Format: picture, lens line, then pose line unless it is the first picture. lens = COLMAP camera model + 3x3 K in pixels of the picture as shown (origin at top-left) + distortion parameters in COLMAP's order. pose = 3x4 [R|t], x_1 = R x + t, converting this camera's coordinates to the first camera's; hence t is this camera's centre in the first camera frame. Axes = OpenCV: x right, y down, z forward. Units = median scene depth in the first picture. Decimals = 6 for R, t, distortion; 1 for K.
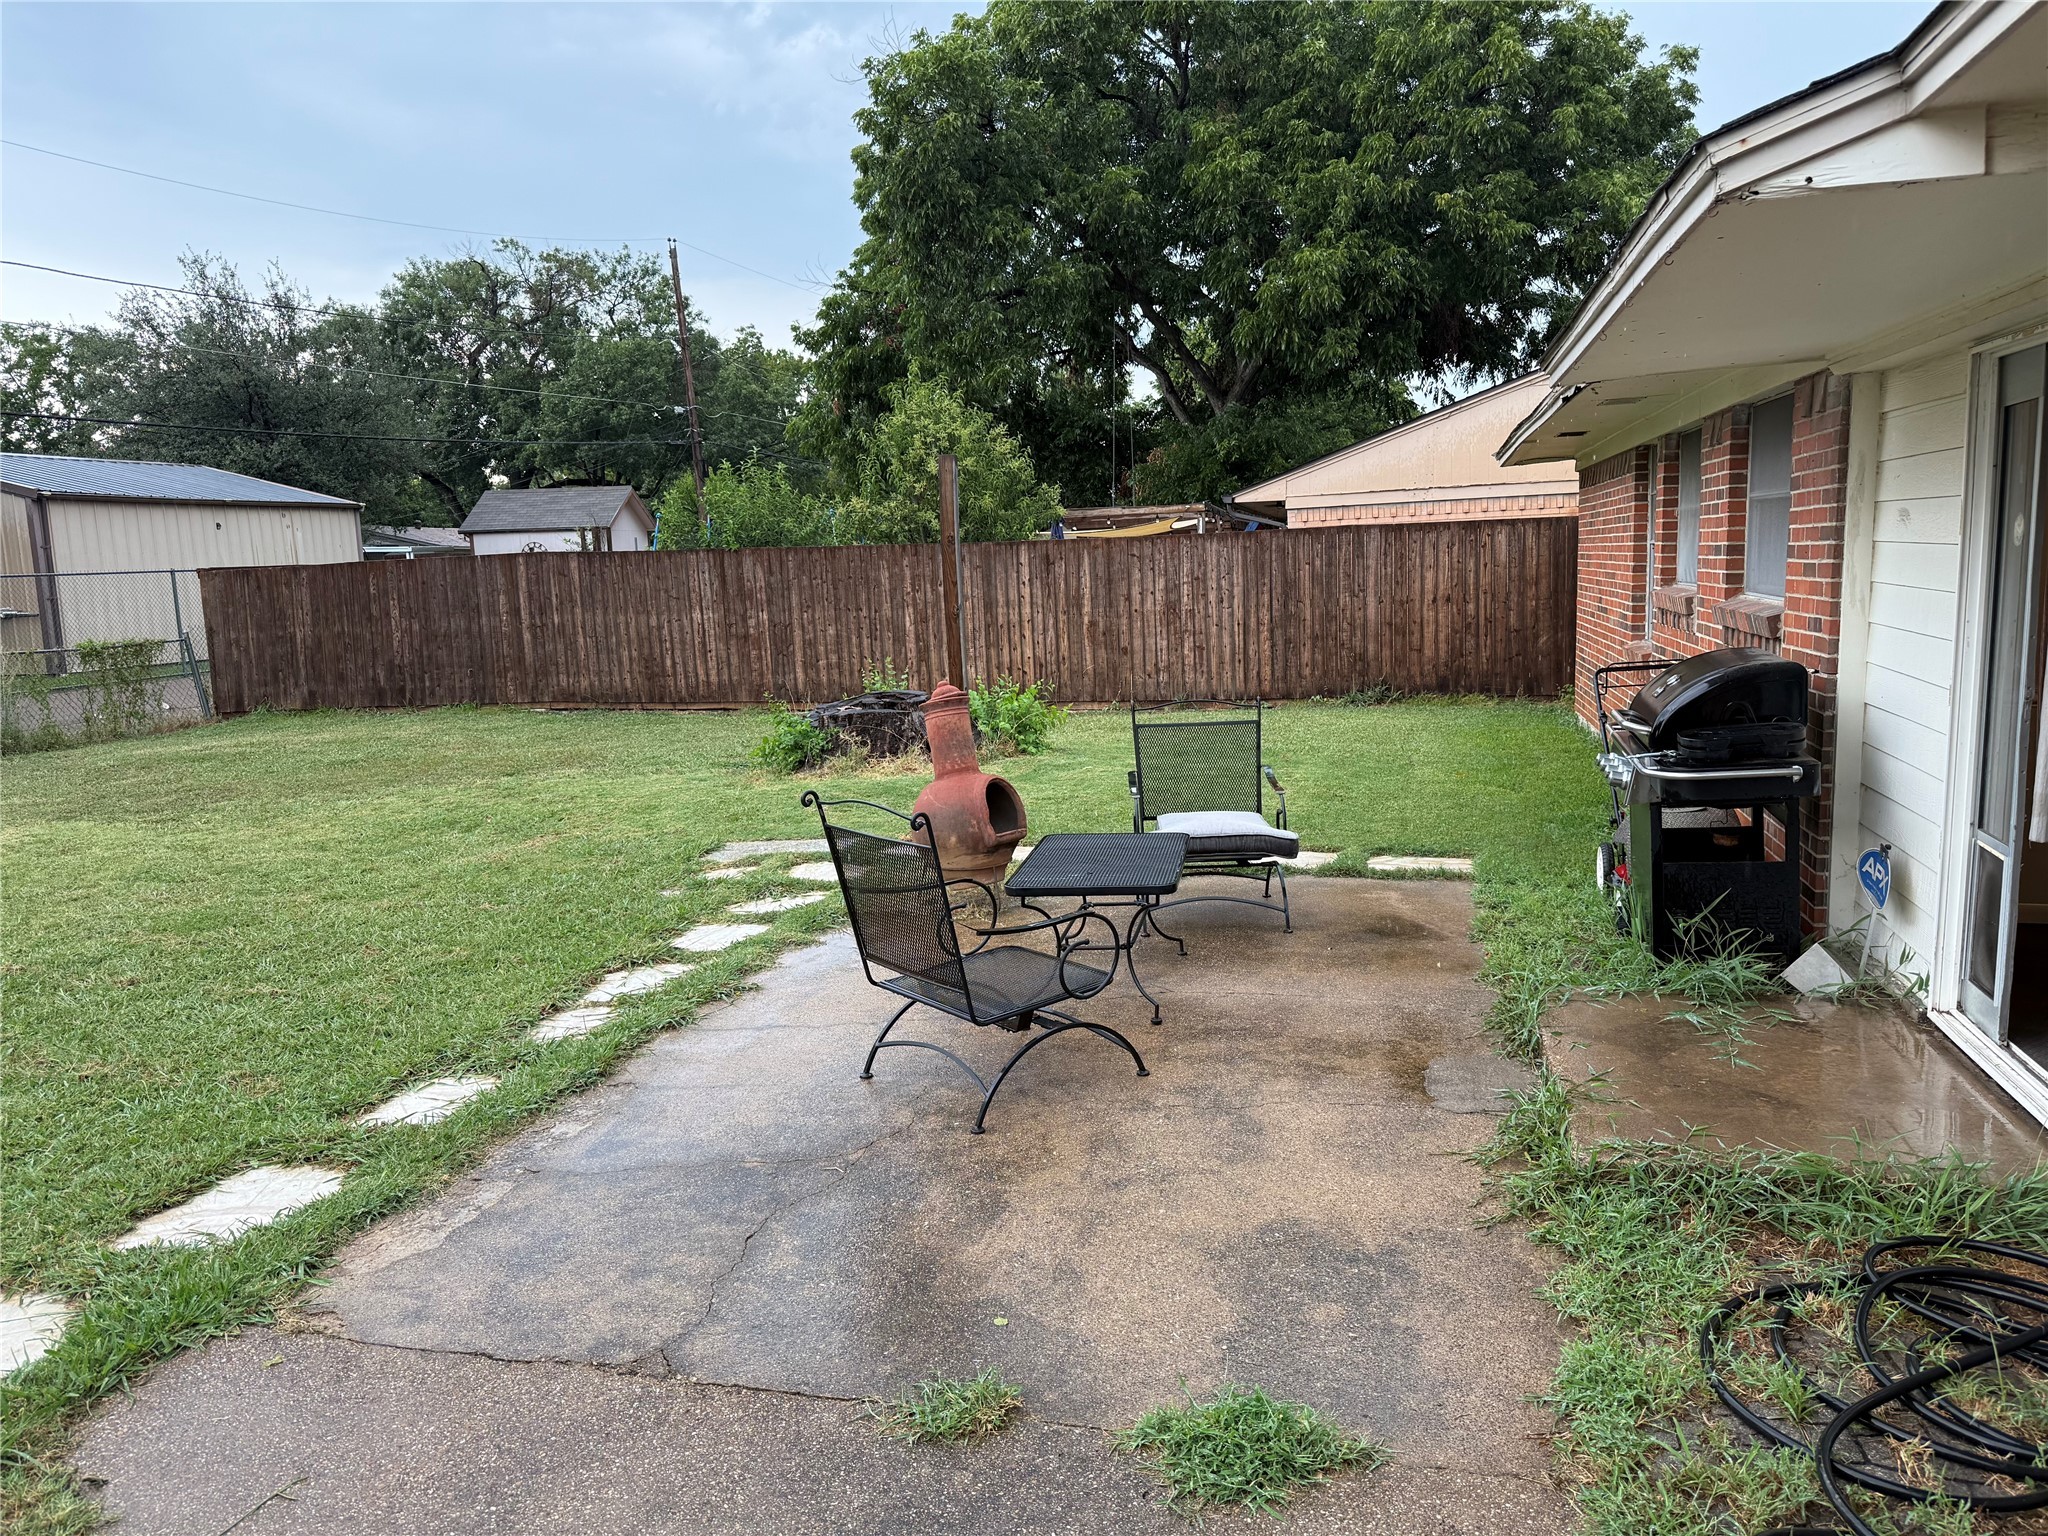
lens RADIAL K [[1440.2, 0, 1024.8], [0, 1440.2, 760.8], [0, 0, 1]] dist [0.048639, -0.062507]
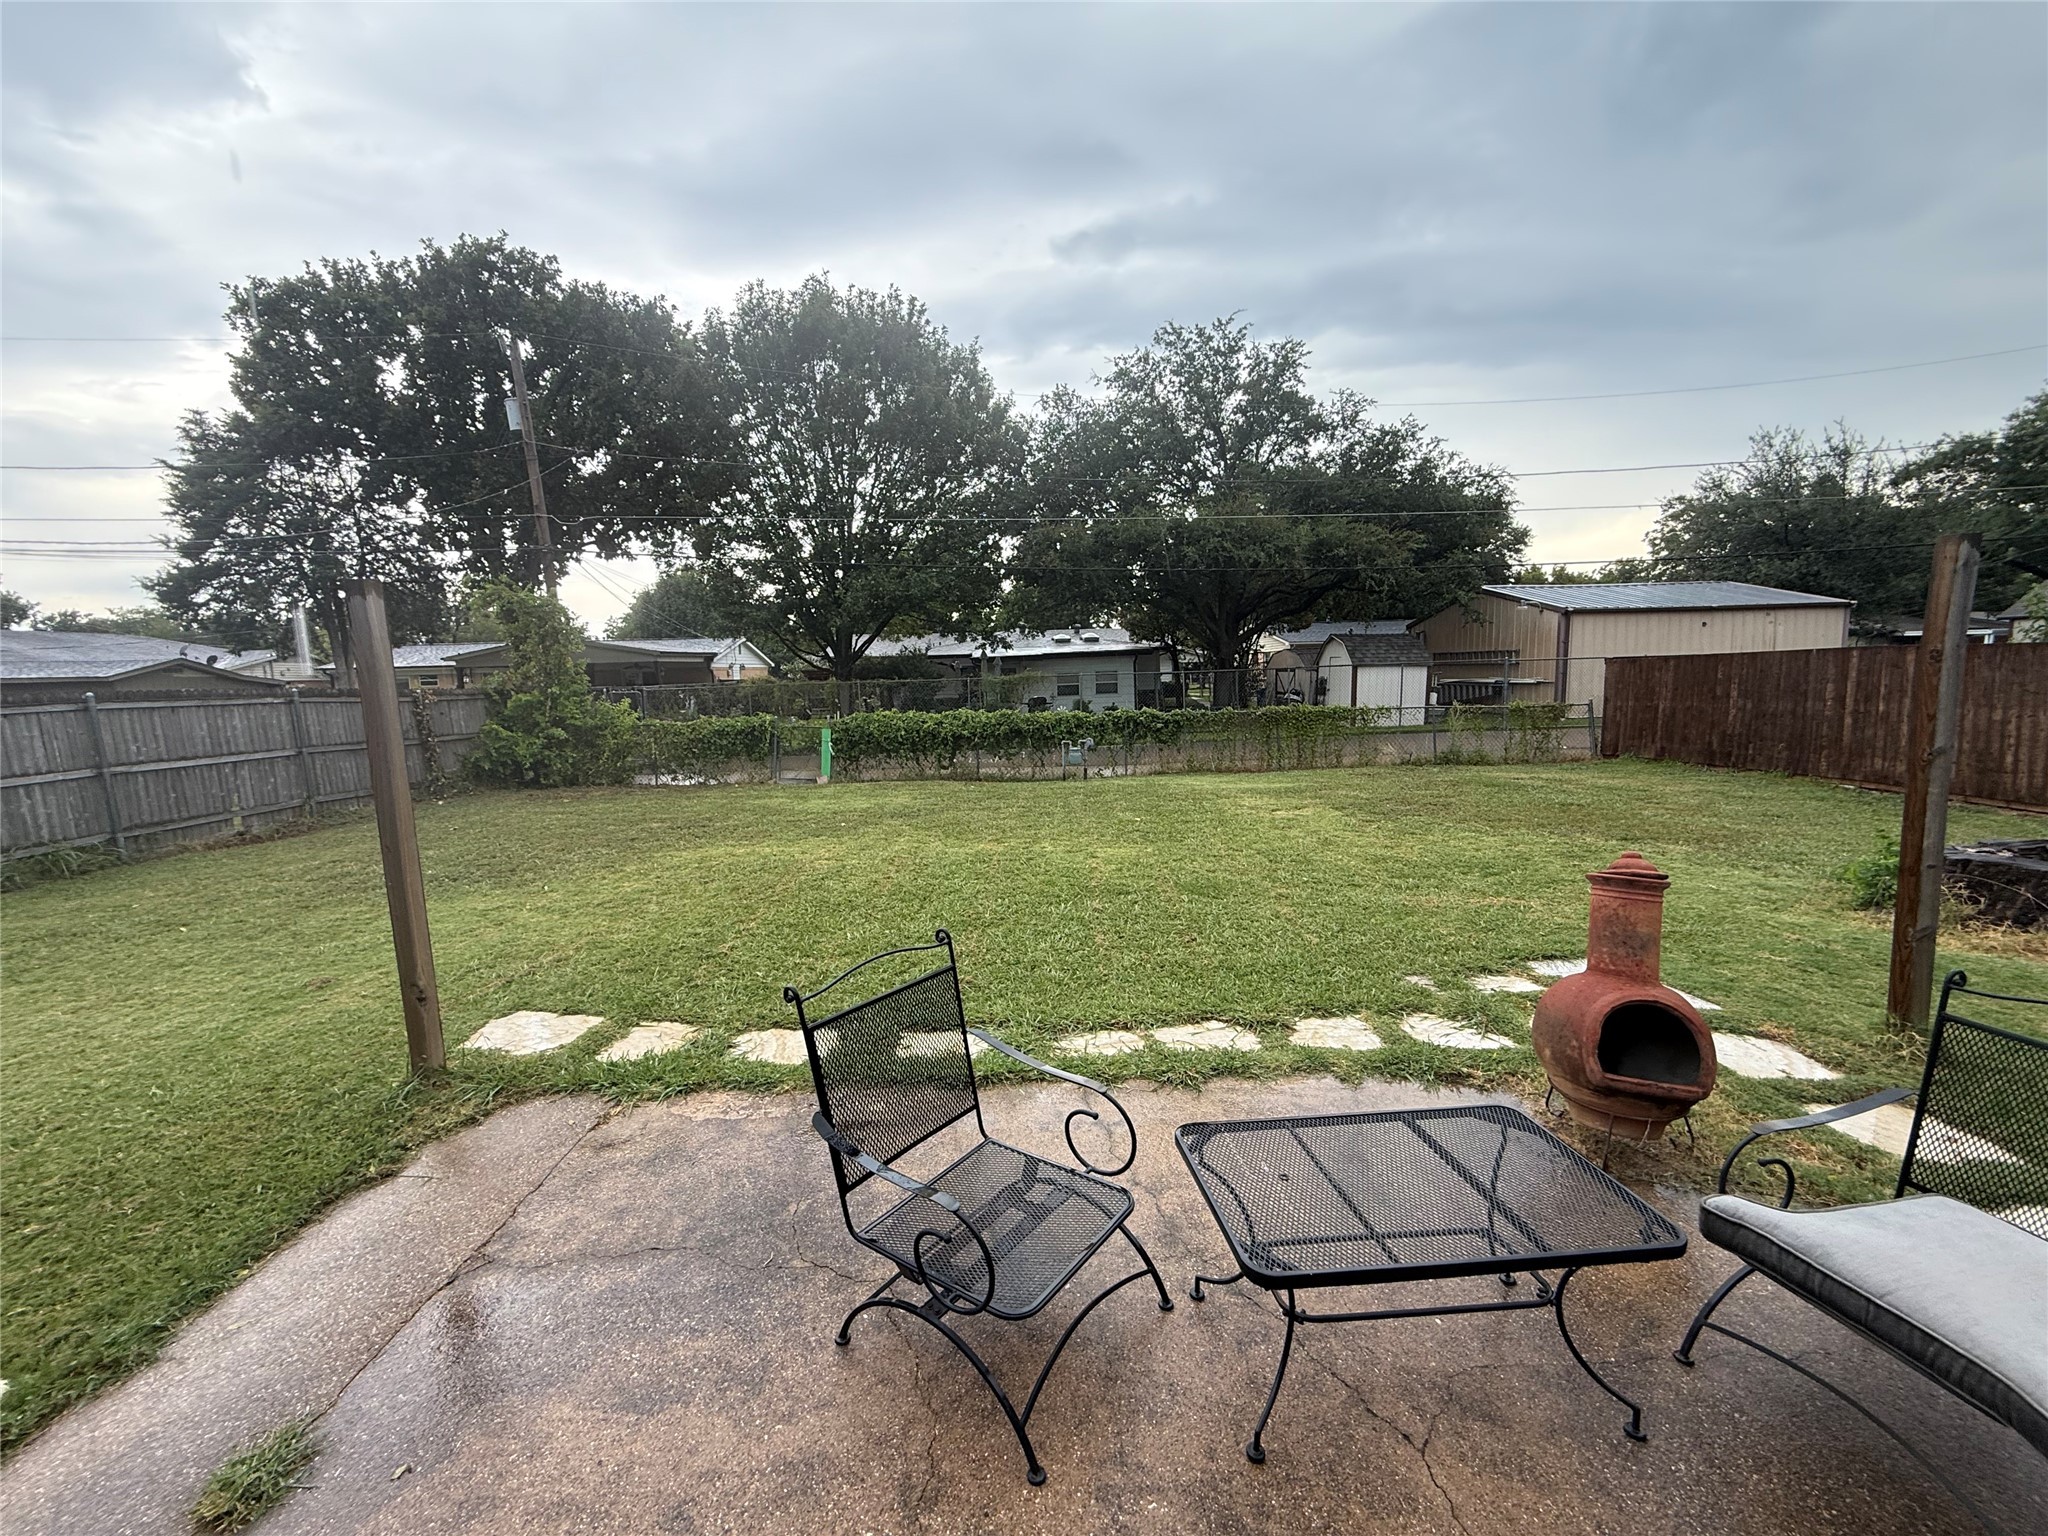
lens RADIAL K [[813.9, 0, 1021.2], [0, 813.9, 777.4], [0, 0, 1]] dist [-0.003088, 0.000089]
pose [[0.255139, 0.146850, -0.955688, 0.107014], [-0.119294, 0.985629, 0.119603, -0.042658], [0.959517, 0.083492, 0.268990, 0.224086]]
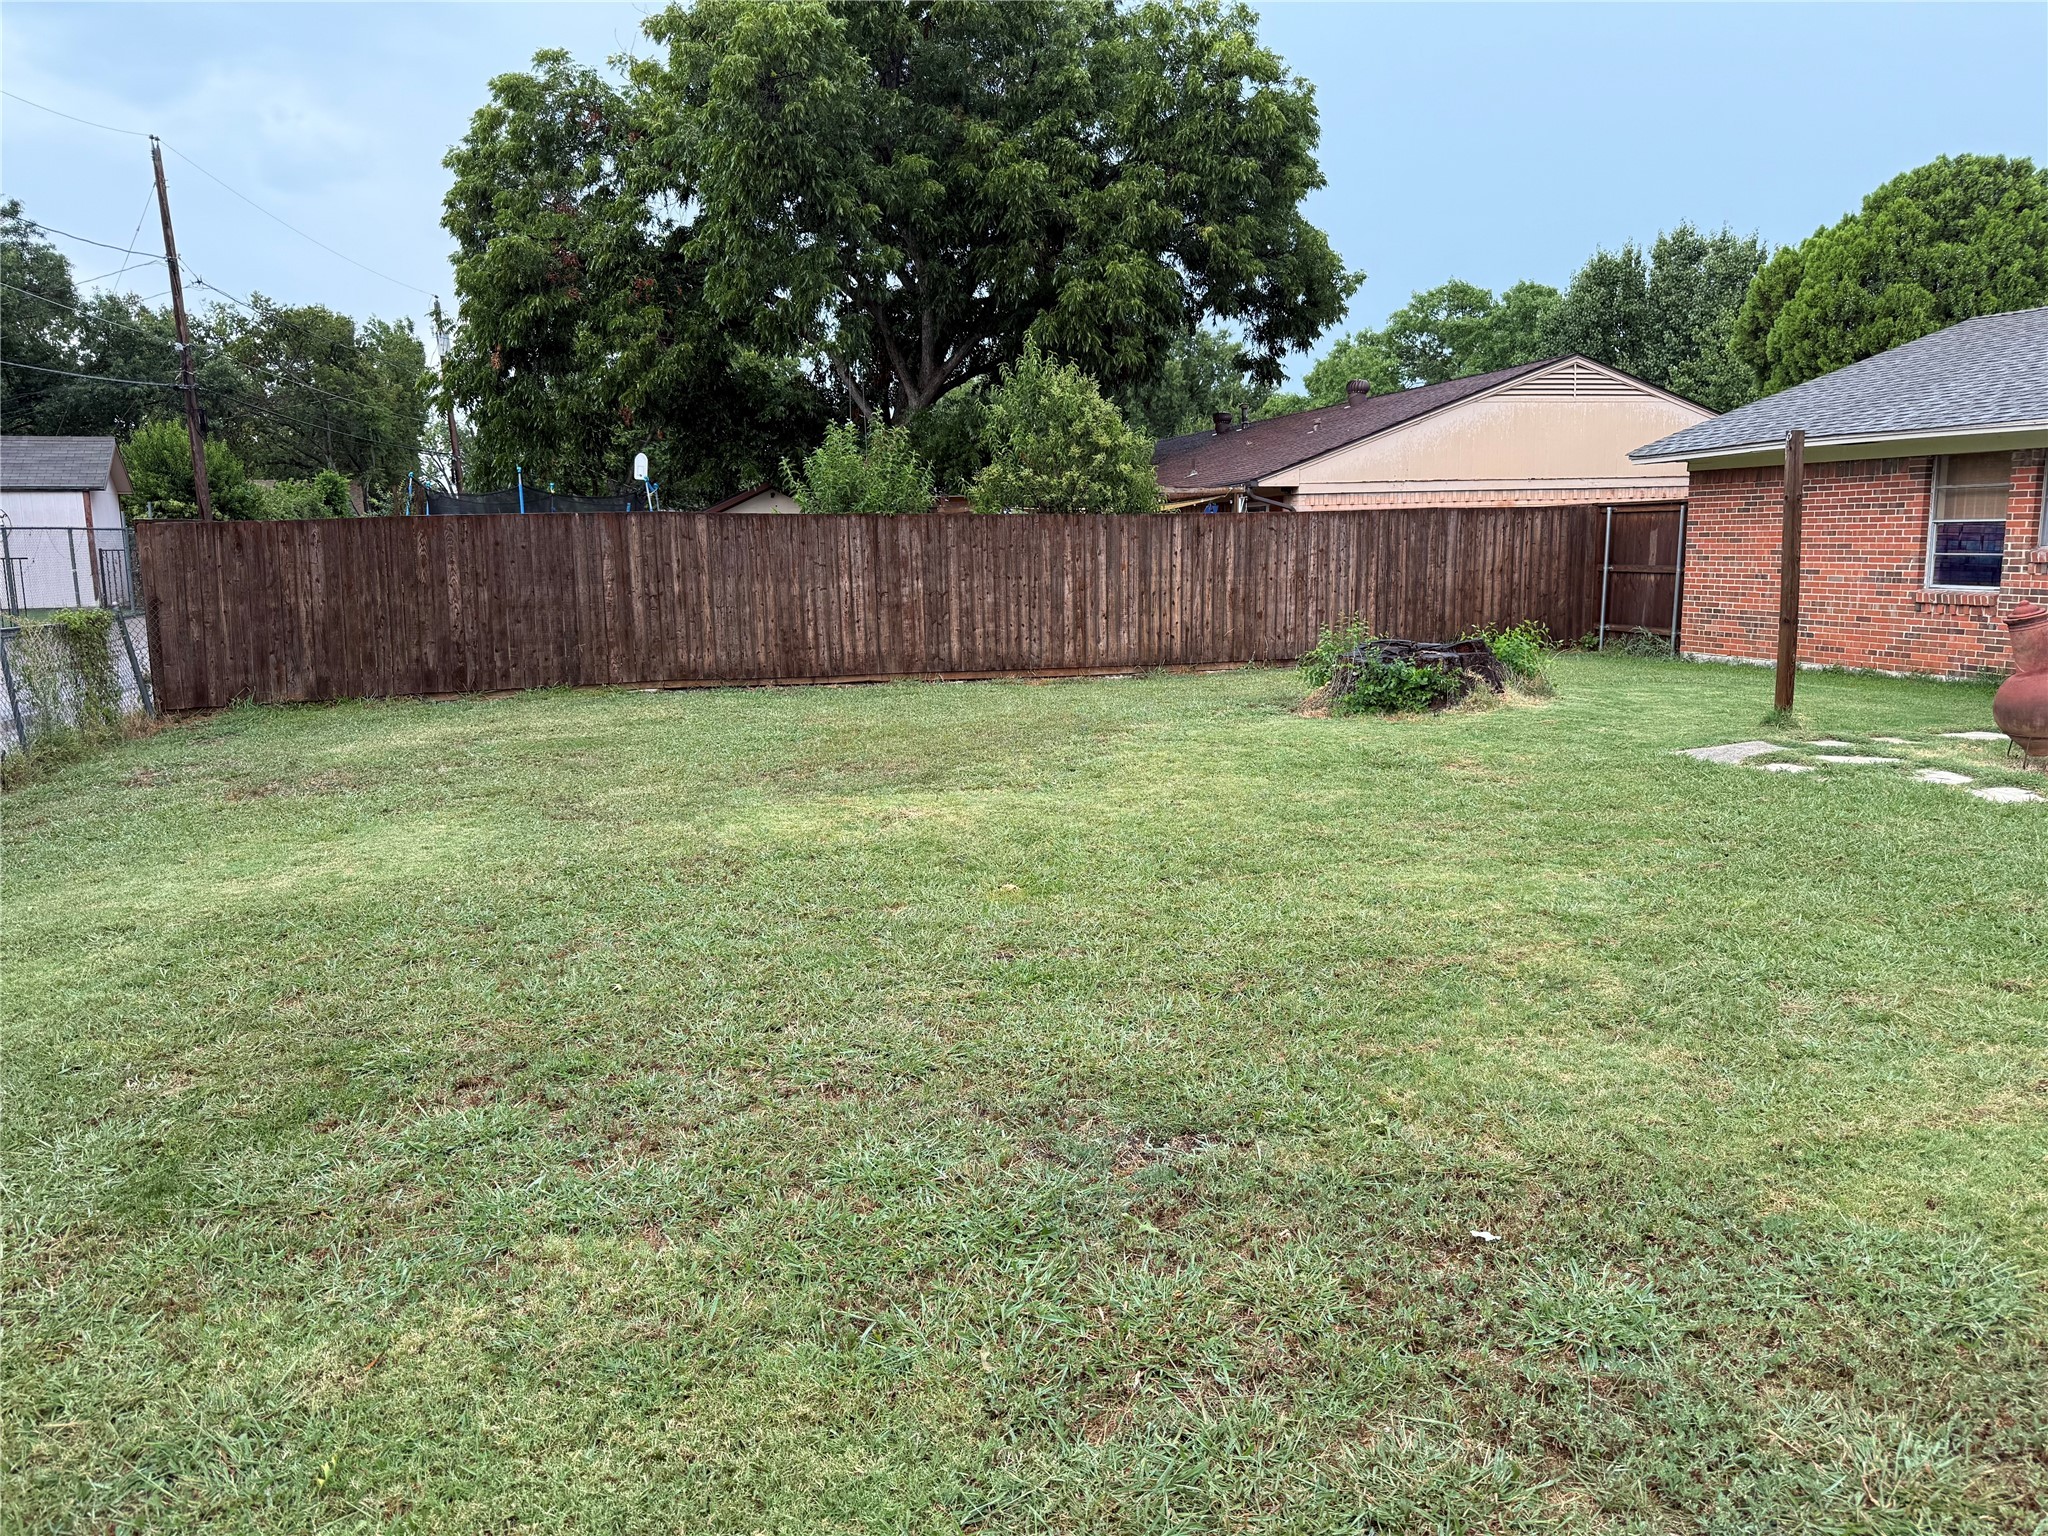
lens RADIAL K [[1440.2, 0, 1022.3], [0, 1440.2, 780.1], [0, 0, 1]] dist [0.048639, -0.062507]
pose [[0.855273, -0.064190, 0.514187, -0.628354], [0.057638, 0.997925, 0.028707, 0.007862], [-0.514962, 0.005084, 0.857198, 0.130141]]
